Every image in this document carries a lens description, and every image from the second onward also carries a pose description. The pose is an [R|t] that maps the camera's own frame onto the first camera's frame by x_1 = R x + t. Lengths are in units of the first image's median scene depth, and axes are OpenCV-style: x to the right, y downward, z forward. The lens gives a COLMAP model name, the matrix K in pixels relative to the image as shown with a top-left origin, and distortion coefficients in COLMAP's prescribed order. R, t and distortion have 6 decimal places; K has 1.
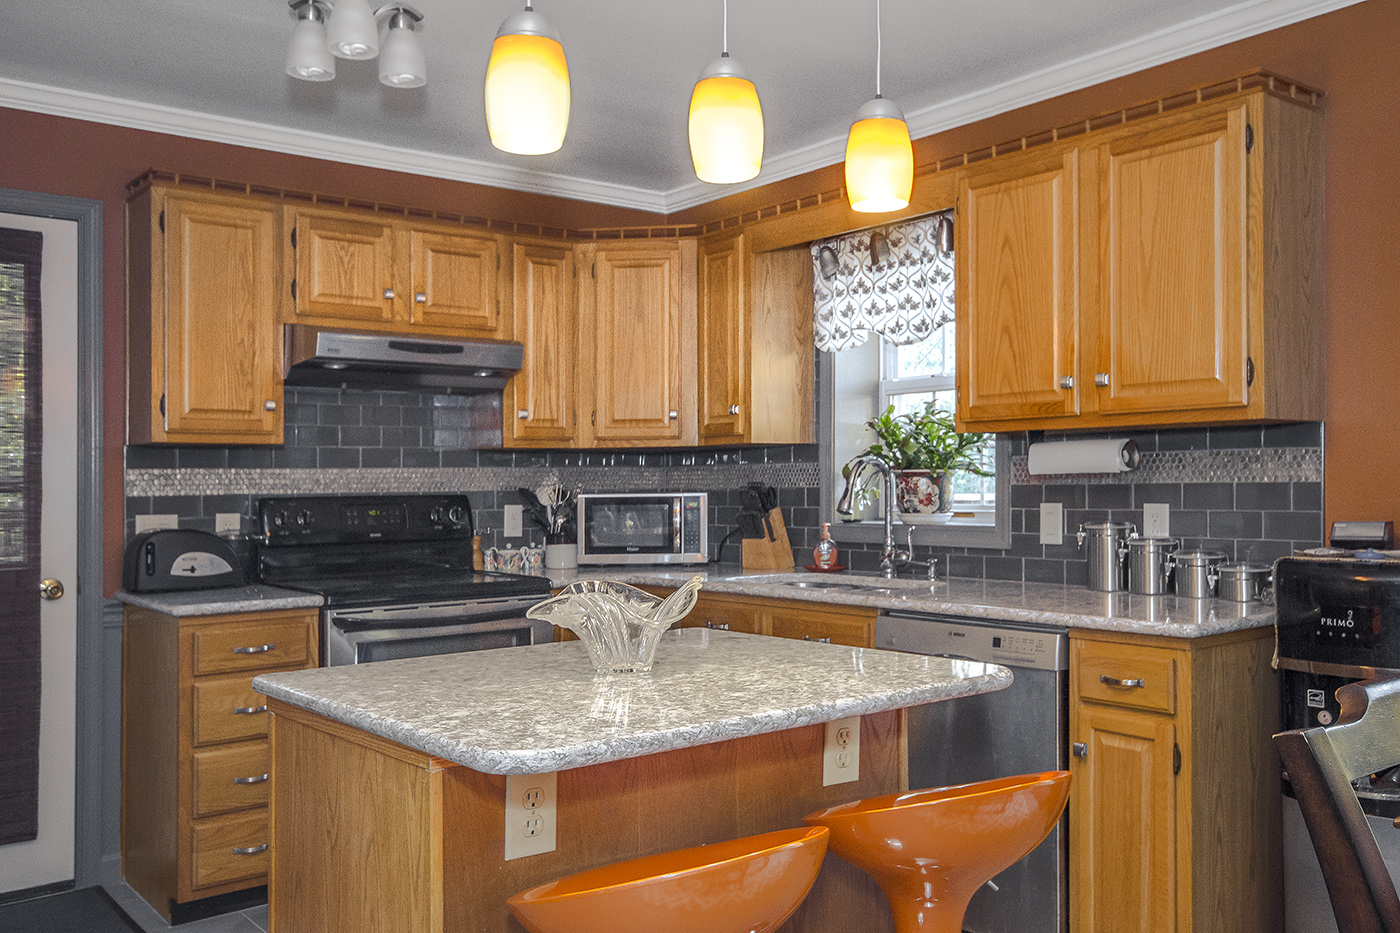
lens RADIAL K [[1279.1, 0, 789.9], [0, 1279.1, 409.9], [0, 0, 1]] dist [-0.004752, 0.011715]
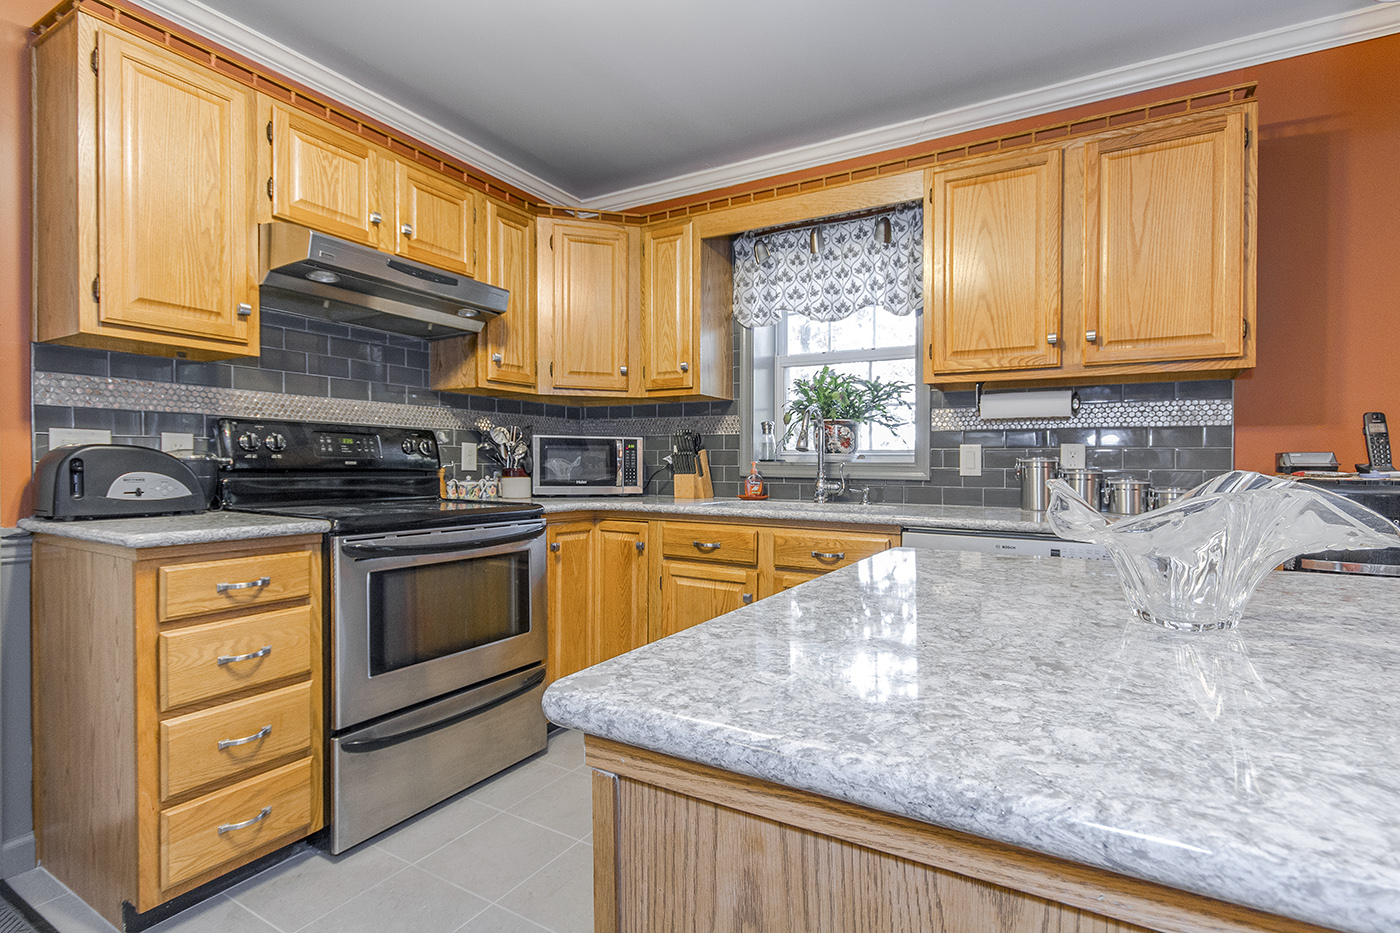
lens RADIAL K [[670.2, 0, 741.1], [0, 670.2, 464.7], [0, 0, 1]] dist [0.000879, -0.000562]
pose [[0.935752, 0.019369, 0.352127, -0.223352], [-0.038953, 0.998058, 0.048617, 0.061950], [-0.350502, -0.059210, 0.934689, 0.397531]]
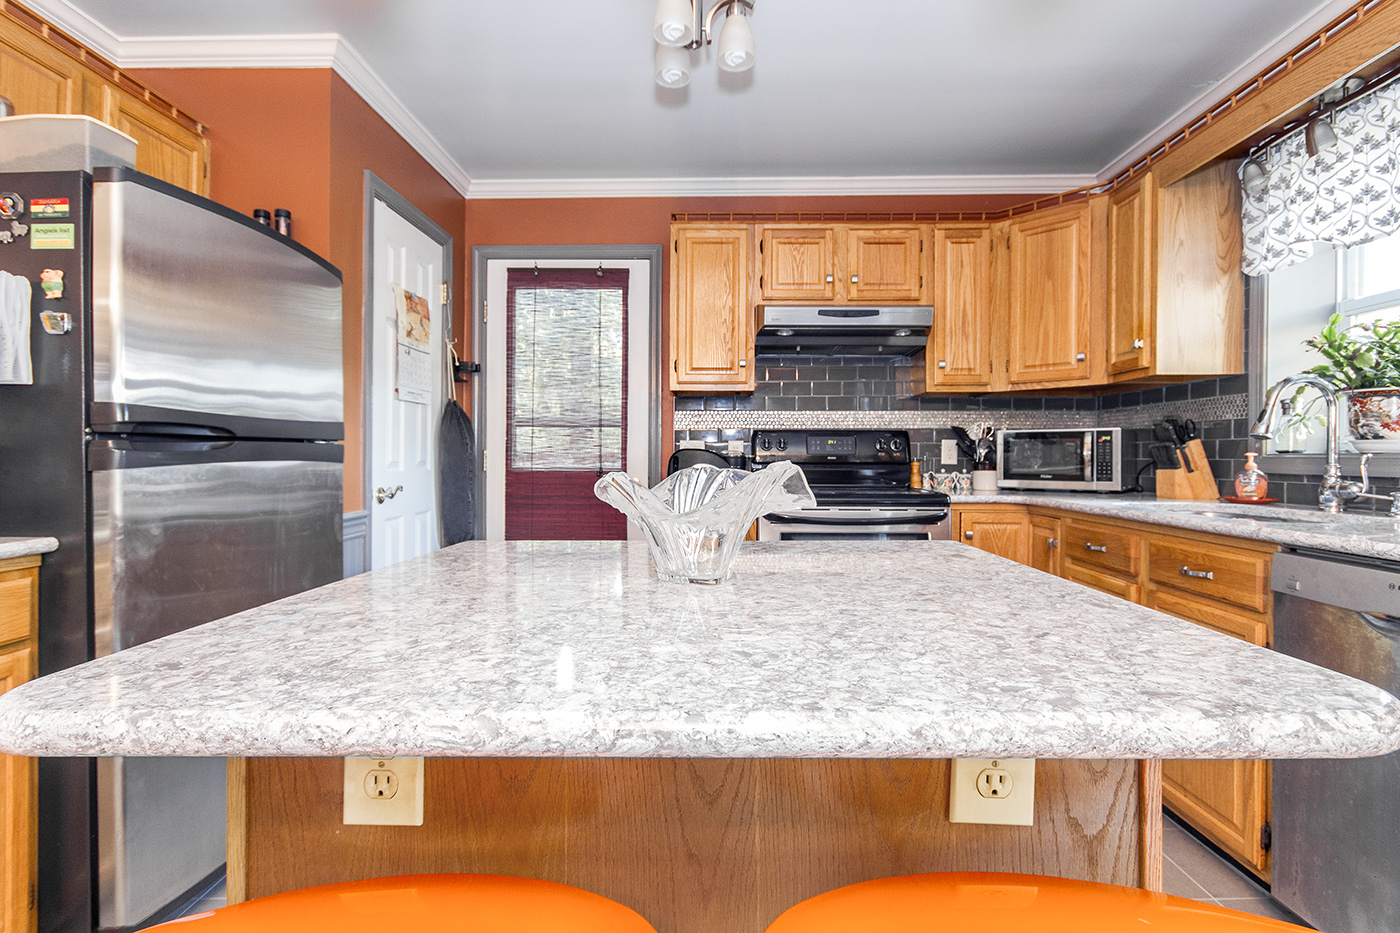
lens RADIAL K [[691.2, 0, 702.4], [0, 691.2, 444.4], [0, 0, 1]] dist [0.028666, -0.016931]
pose [[0.744549, 0.000796, -0.667568, 0.073792], [0.026585, 0.999171, 0.030841, 0.056730], [0.667039, -0.040710, 0.743910, 0.350523]]
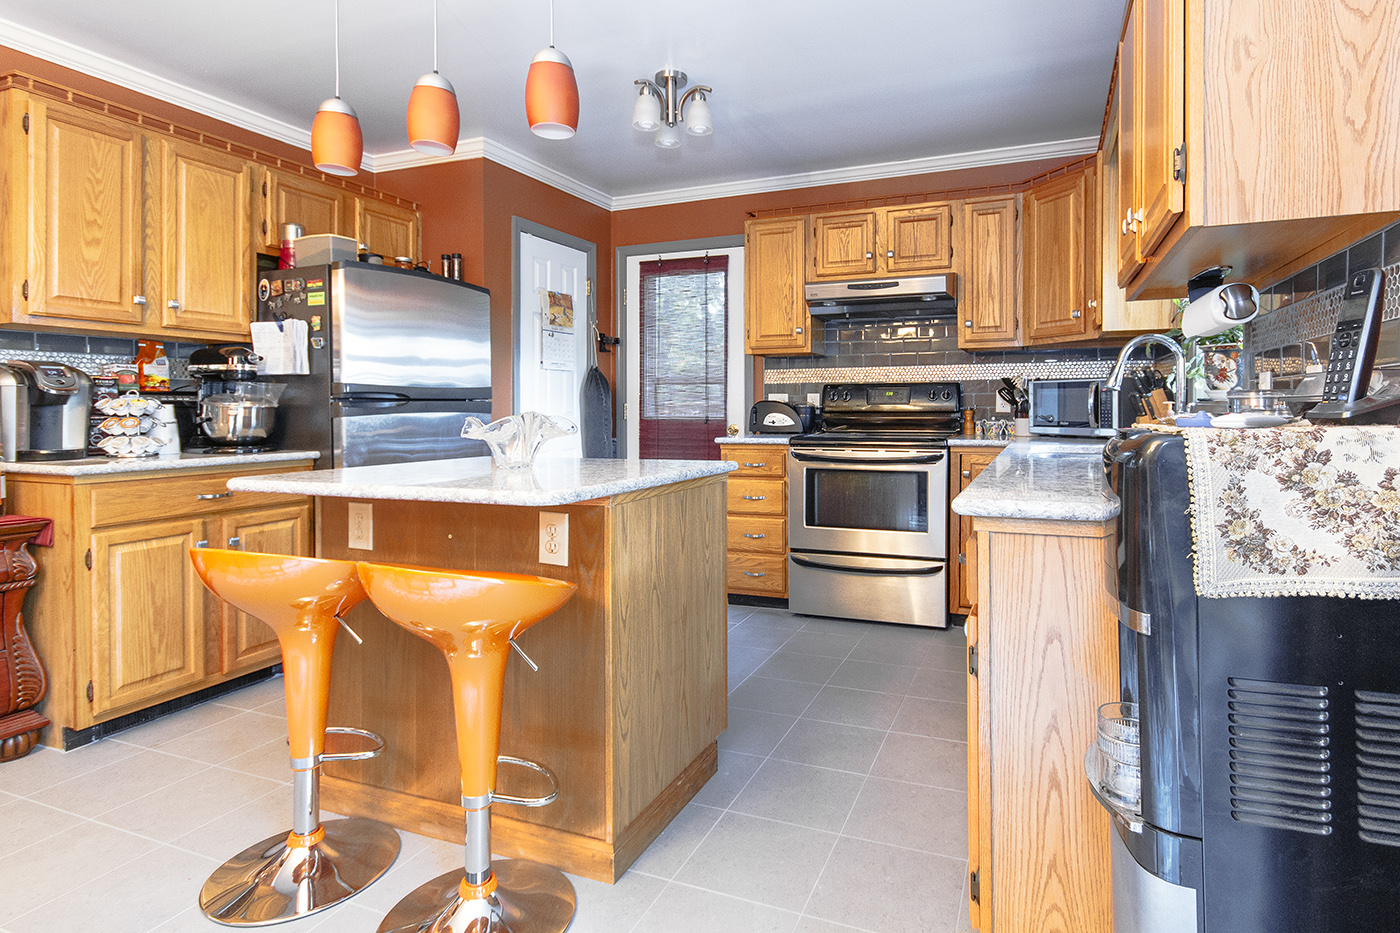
lens RADIAL K [[749.4, 0, 754.5], [0, 749.4, 389.1], [0, 0, 1]] dist [0.039916, -0.028194]
pose [[0.477015, -0.013295, -0.878795, 0.426342], [0.049388, 0.998711, 0.011699, 0.056113], [0.877506, -0.048983, 0.477057, 0.411716]]
